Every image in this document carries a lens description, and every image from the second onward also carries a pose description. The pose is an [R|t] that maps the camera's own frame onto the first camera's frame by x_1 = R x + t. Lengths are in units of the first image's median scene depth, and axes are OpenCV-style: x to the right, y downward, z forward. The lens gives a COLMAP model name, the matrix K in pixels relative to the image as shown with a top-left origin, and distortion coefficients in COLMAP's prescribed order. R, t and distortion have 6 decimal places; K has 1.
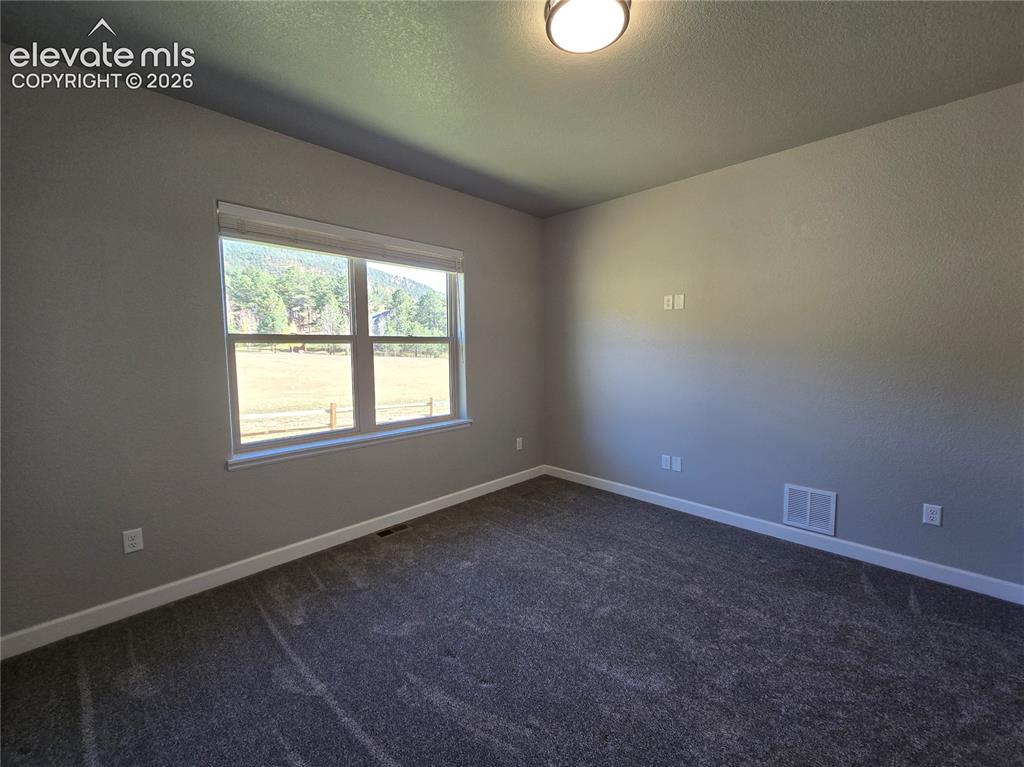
lens RADIAL K [[417.8, 0, 513.7], [0, 417.8, 377.7], [0, 0, 1]] dist [0.001364, 0.000255]
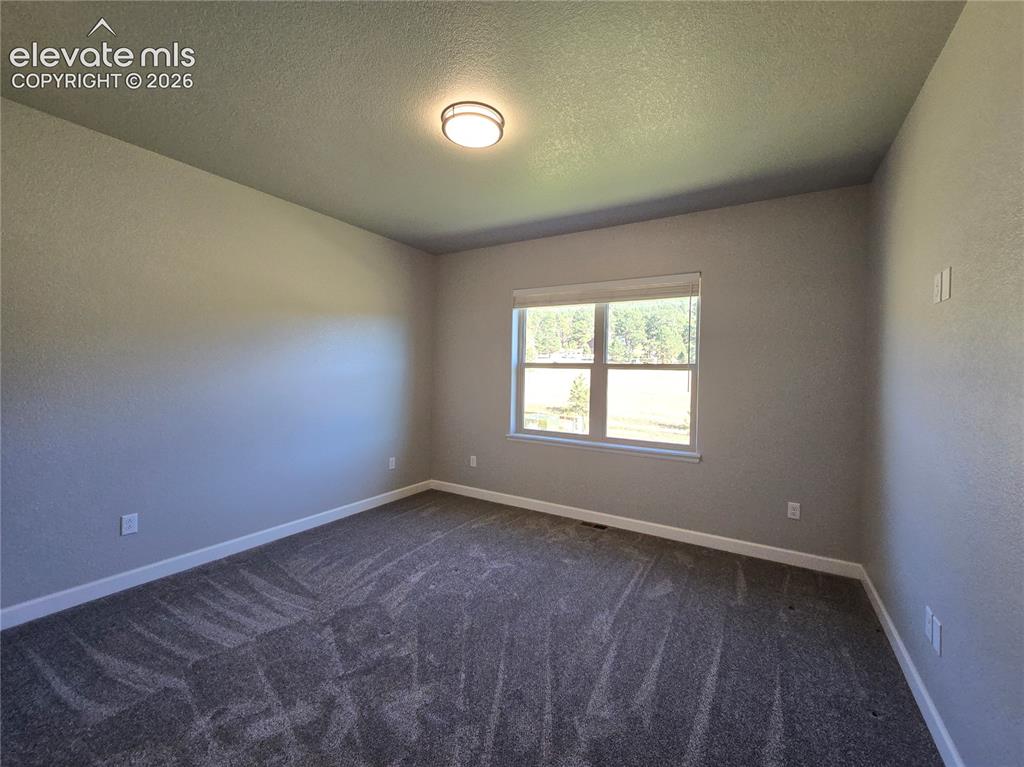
lens RADIAL K [[417.8, 0, 513.7], [0, 417.8, 377.7], [0, 0, 1]] dist [0.001364, 0.000255]
pose [[0.233157, 0.030872, -0.971949, 0.789507], [-0.087353, 0.996120, 0.010685, -0.047984], [0.968508, 0.082412, 0.234949, 0.452990]]
